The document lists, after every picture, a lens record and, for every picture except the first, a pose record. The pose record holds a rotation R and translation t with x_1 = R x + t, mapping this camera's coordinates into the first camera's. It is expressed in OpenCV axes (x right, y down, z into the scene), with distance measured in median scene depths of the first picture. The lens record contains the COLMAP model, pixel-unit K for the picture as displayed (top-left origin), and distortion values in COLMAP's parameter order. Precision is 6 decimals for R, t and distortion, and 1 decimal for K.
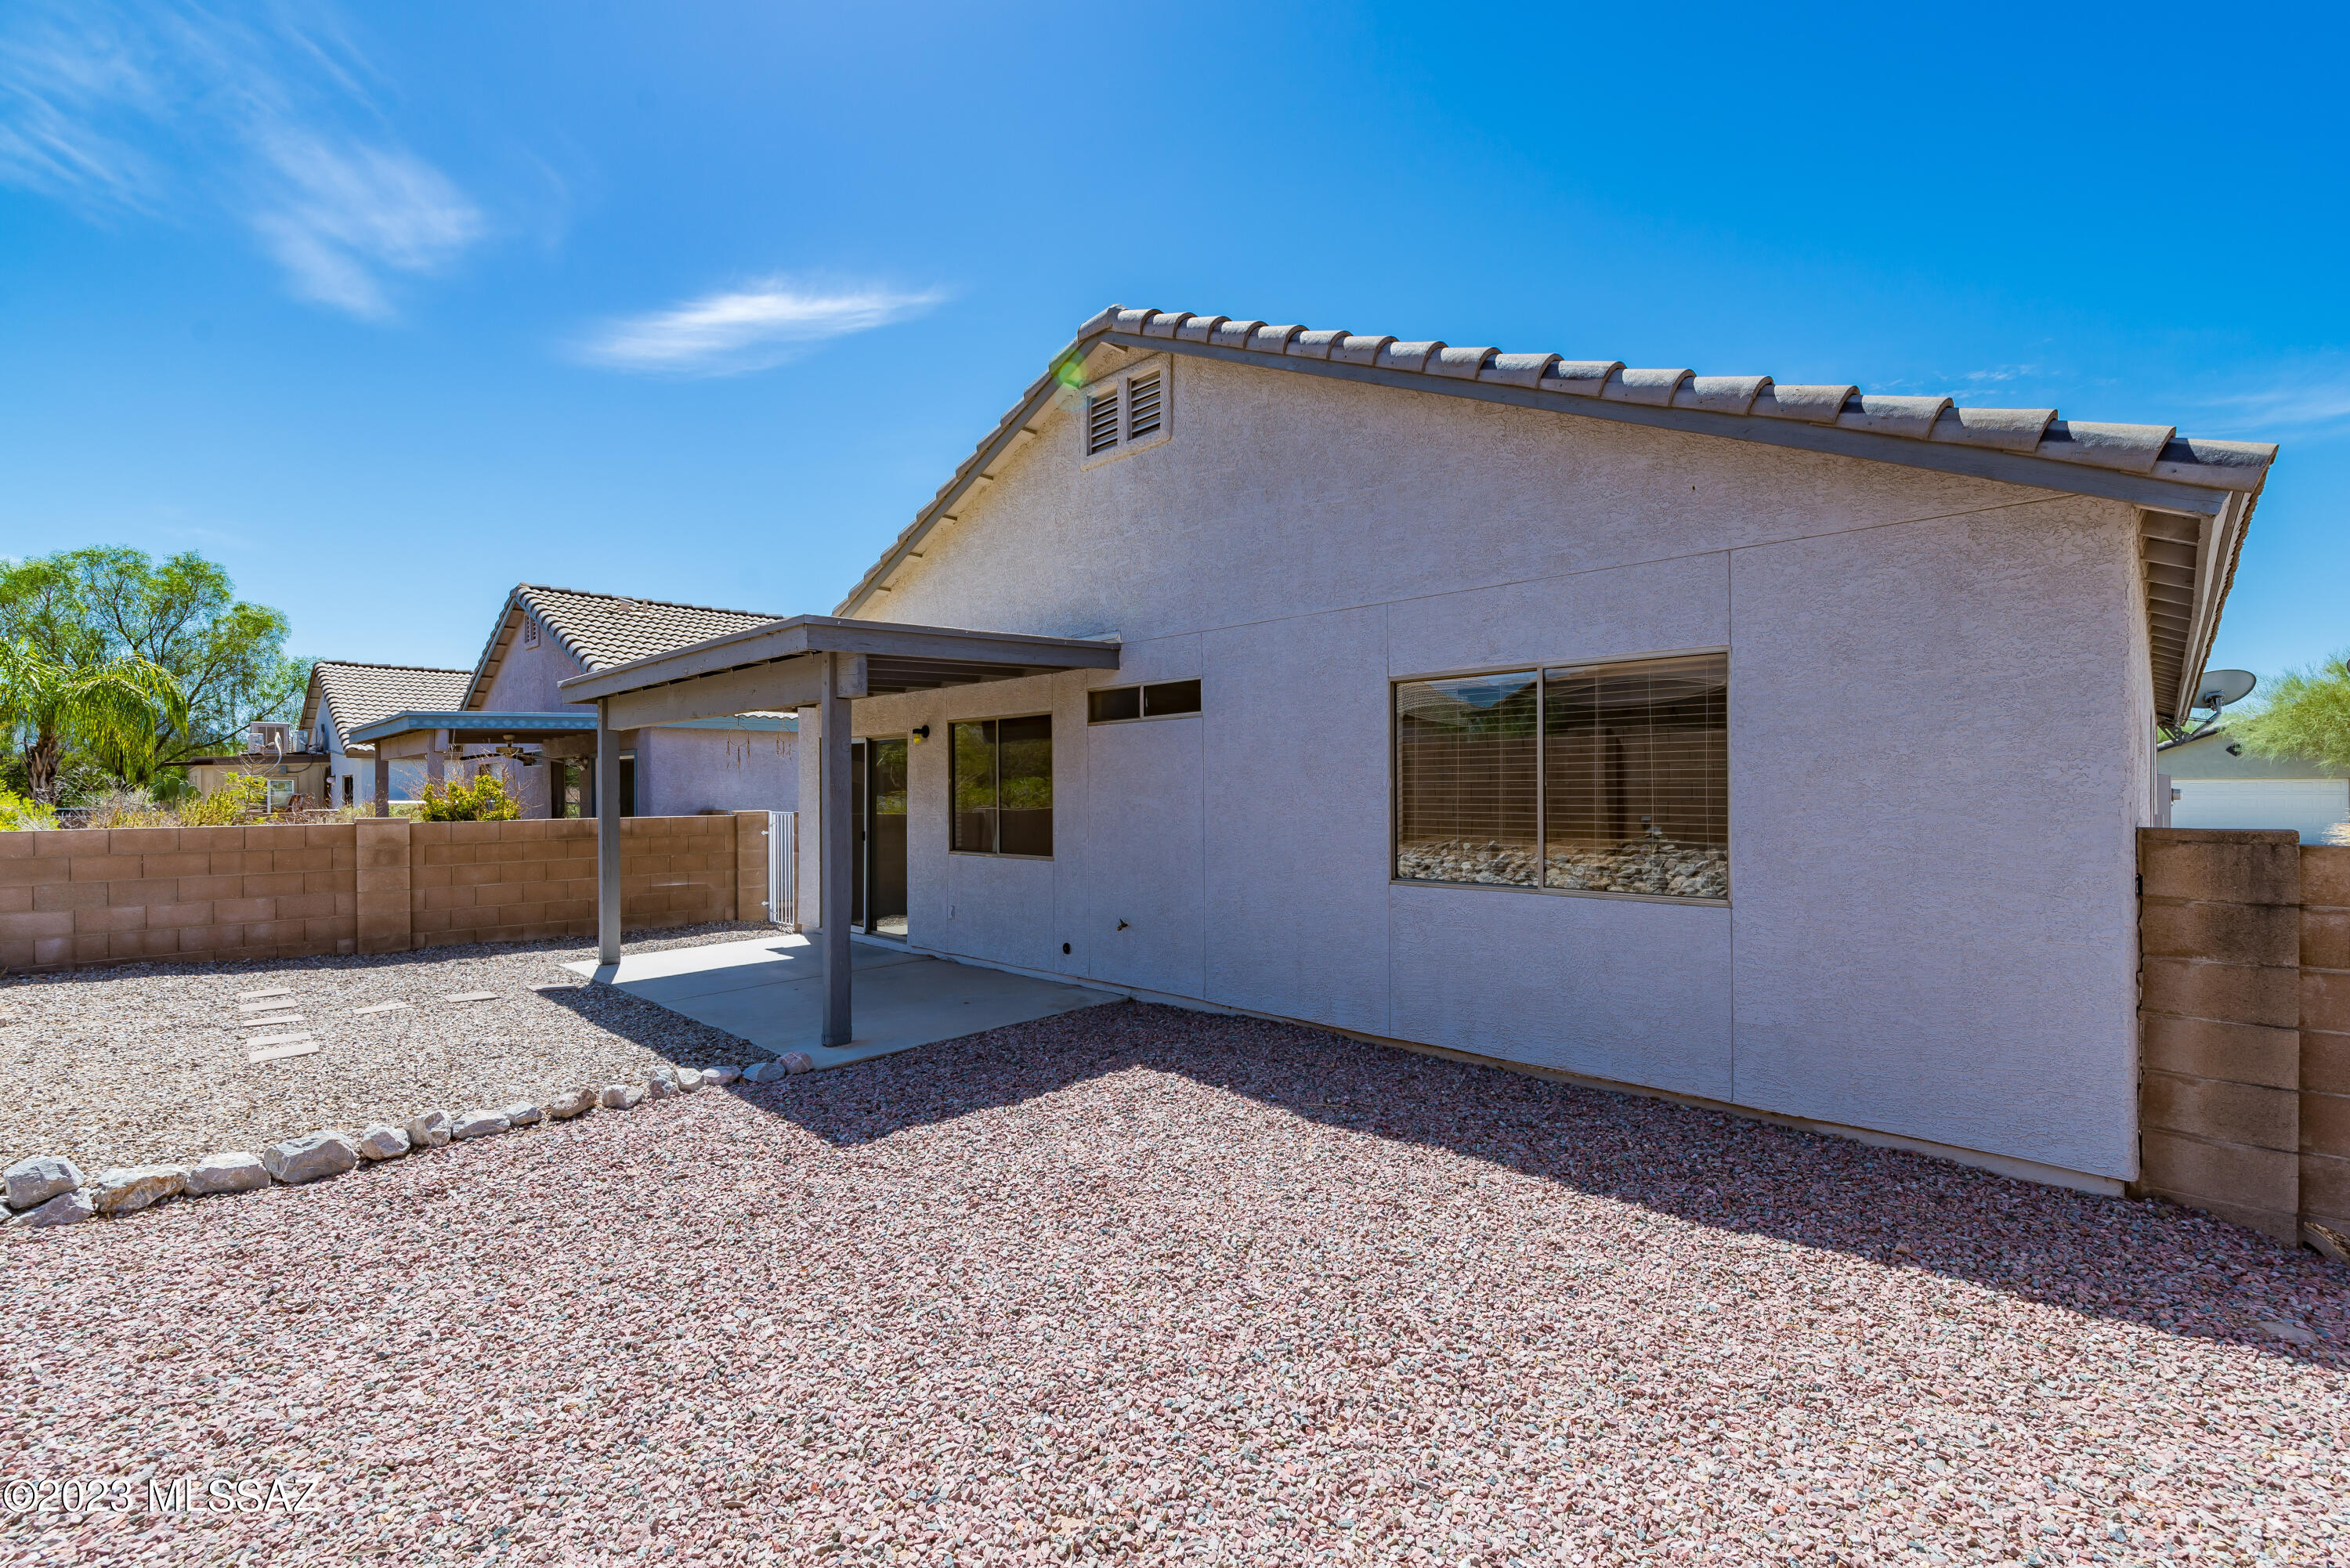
lens RADIAL K [[1018.4, 0, 1187.8], [0, 1018.4, 797.1], [0, 0, 1]] dist [0.003469, 0.000105]
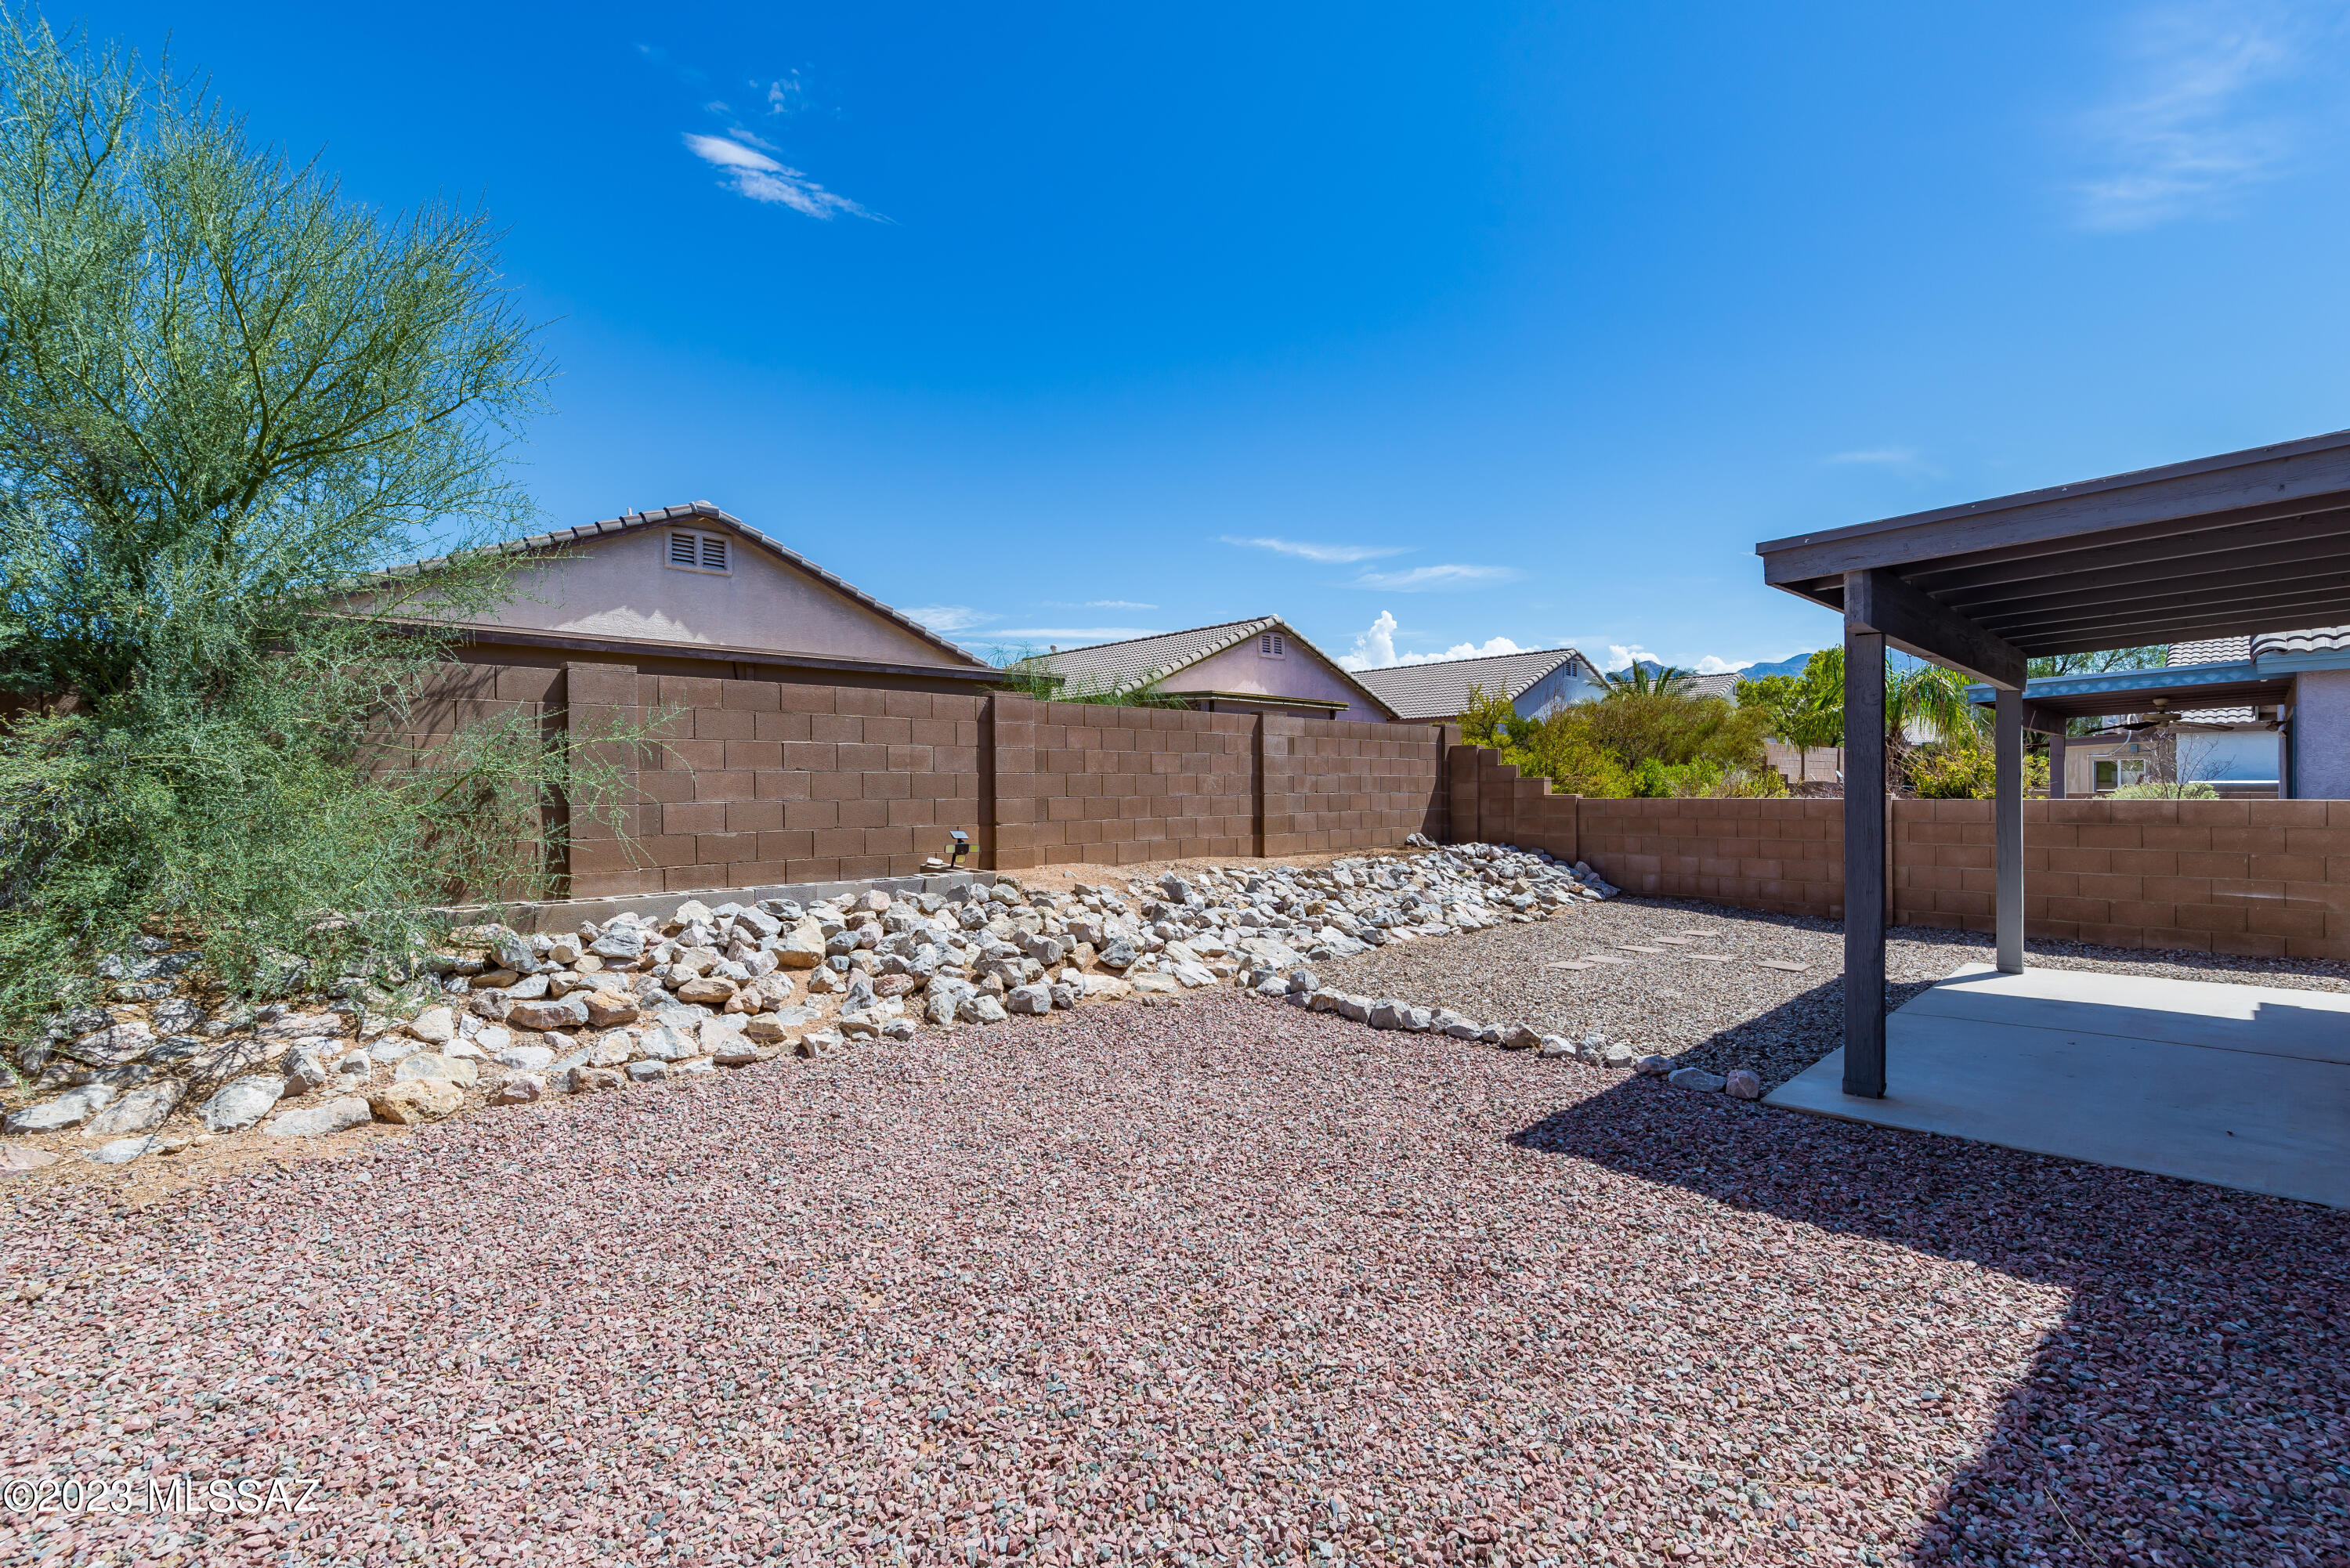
lens RADIAL K [[1018.4, 0, 1176.7], [0, 1018.4, 779.8], [0, 0, 1]] dist [0.003469, 0.000105]
pose [[-0.049515, -0.000875, -0.998773, 0.395131], [0.001137, 0.999999, -0.000933, 0.008533], [0.998773, -0.001182, -0.049514, 0.479053]]
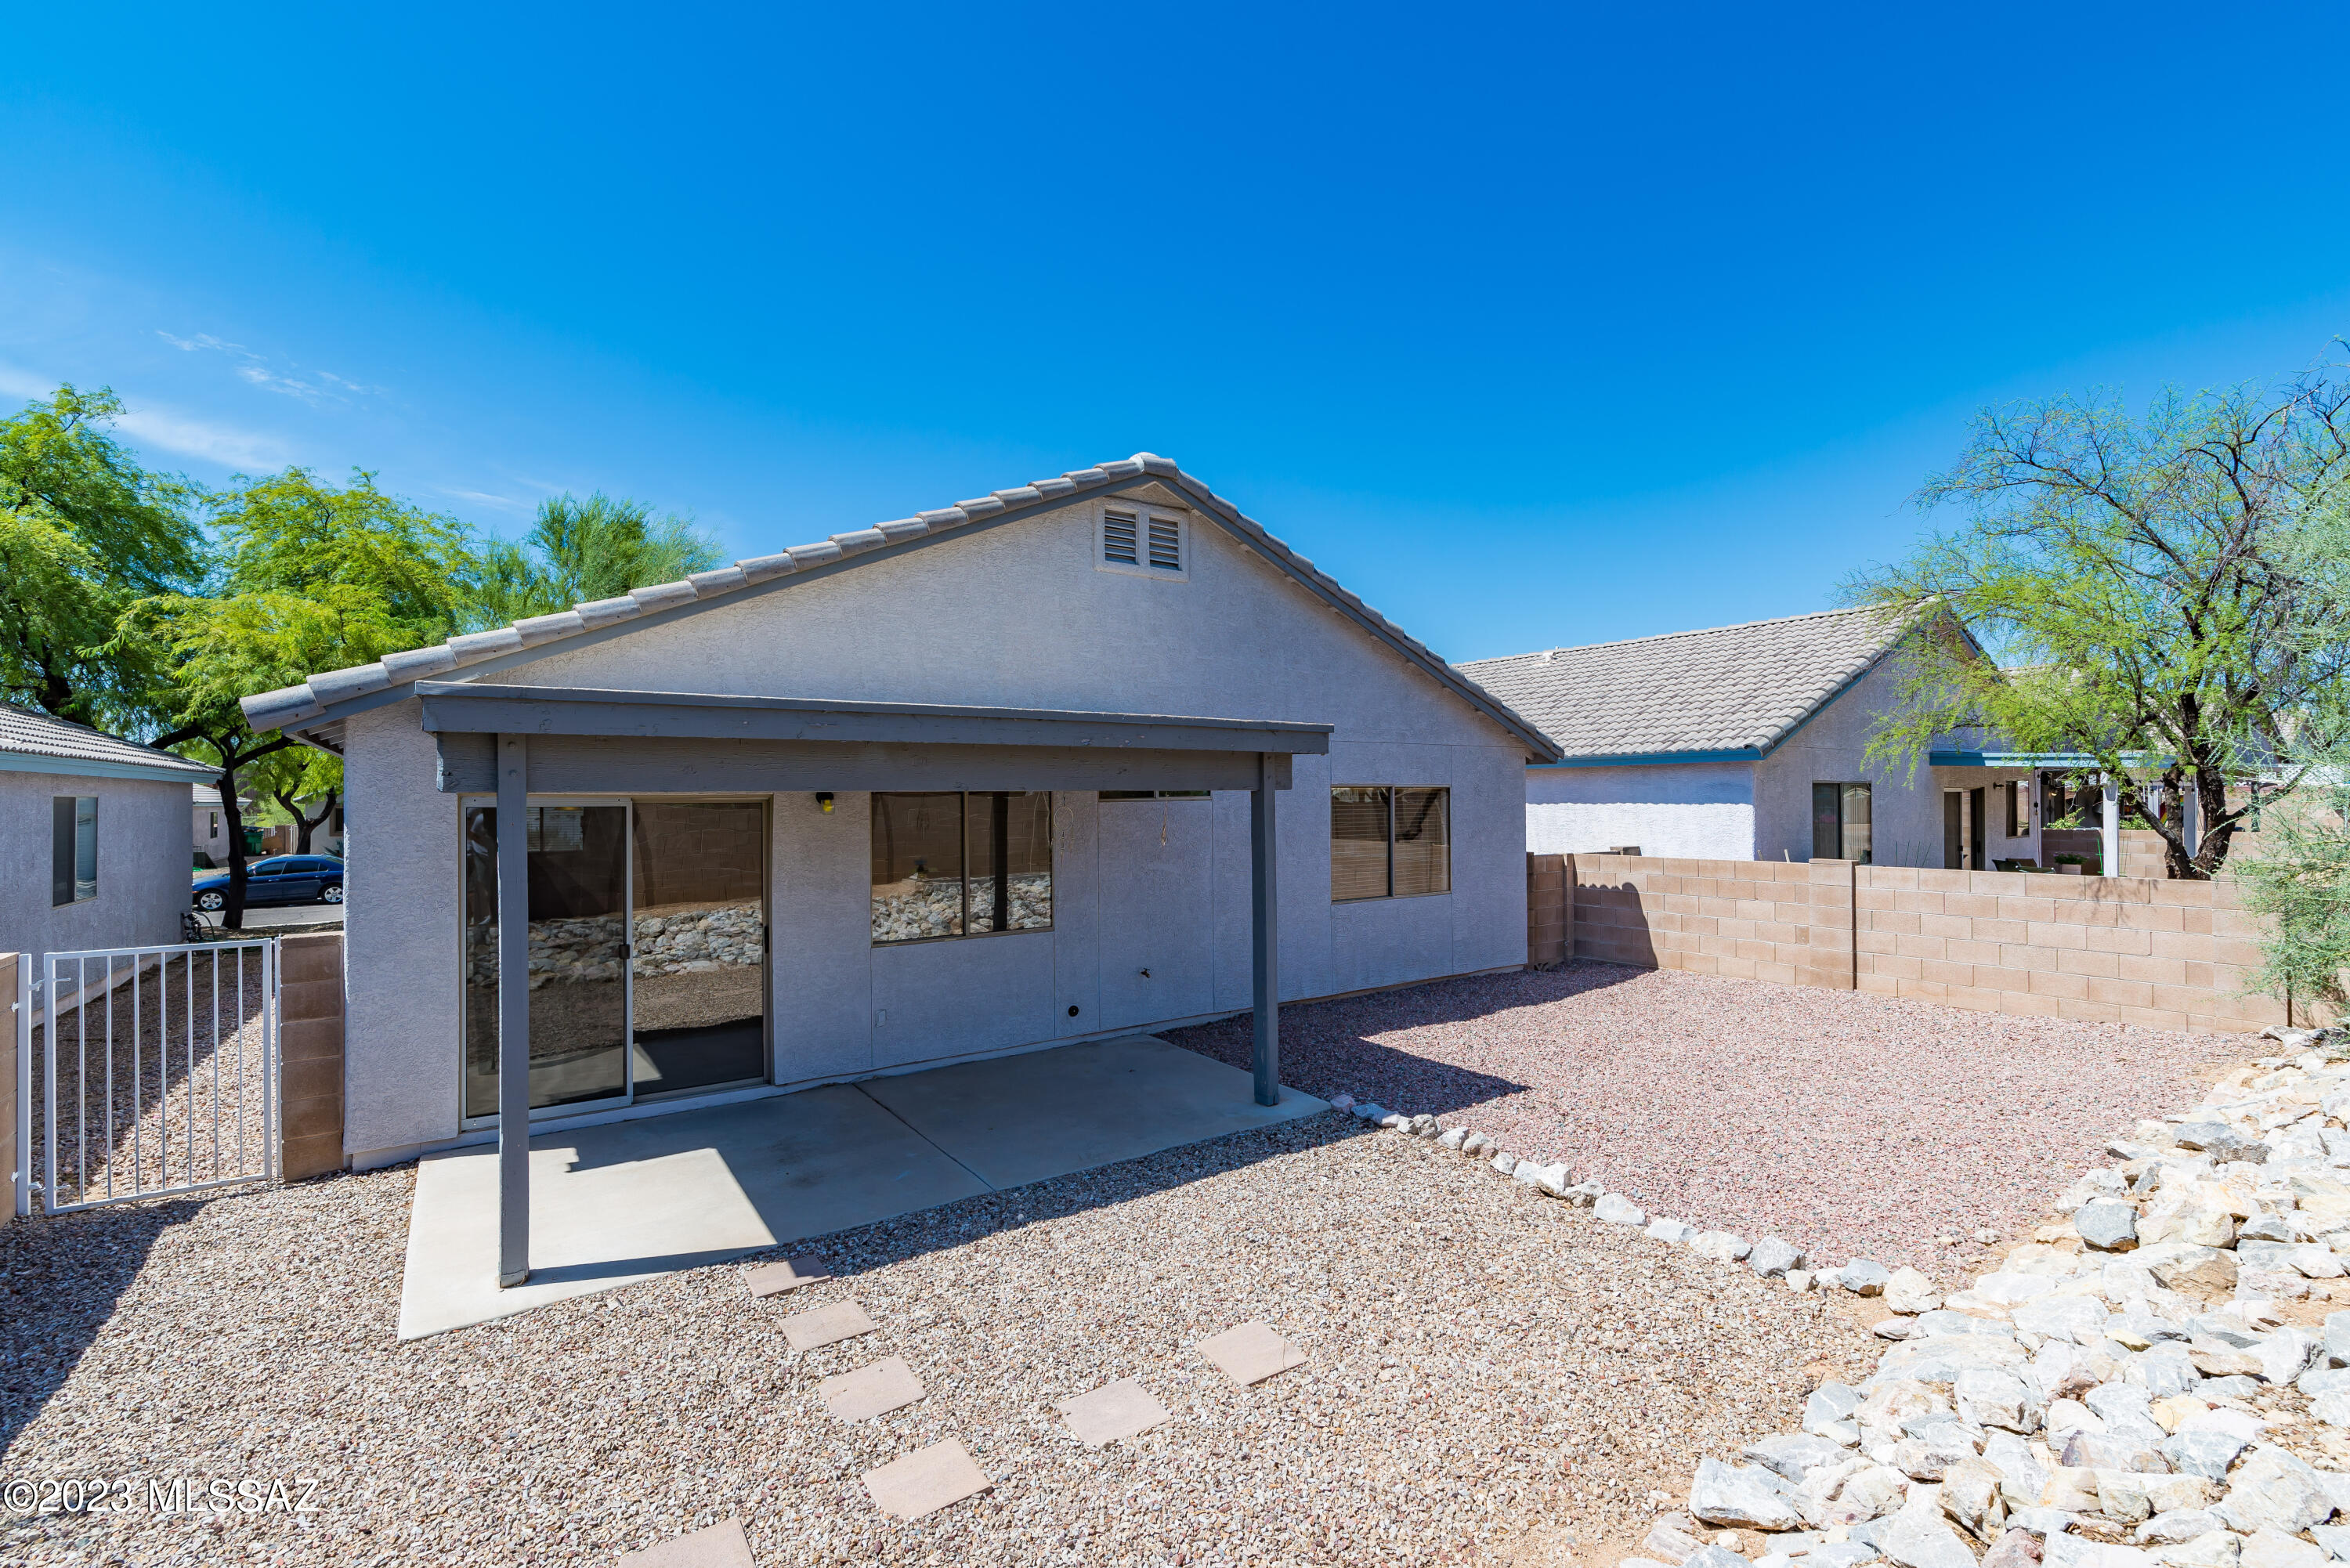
lens RADIAL K [[1018.4, 0, 1185.8], [0, 1018.4, 798.1], [0, 0, 1]] dist [0.003469, 0.000105]
pose [[0.175944, 0.001391, 0.984399, -1.300429], [0.009554, 0.999949, -0.003120, -0.077250], [-0.984354, 0.009954, 0.175922, 0.795954]]
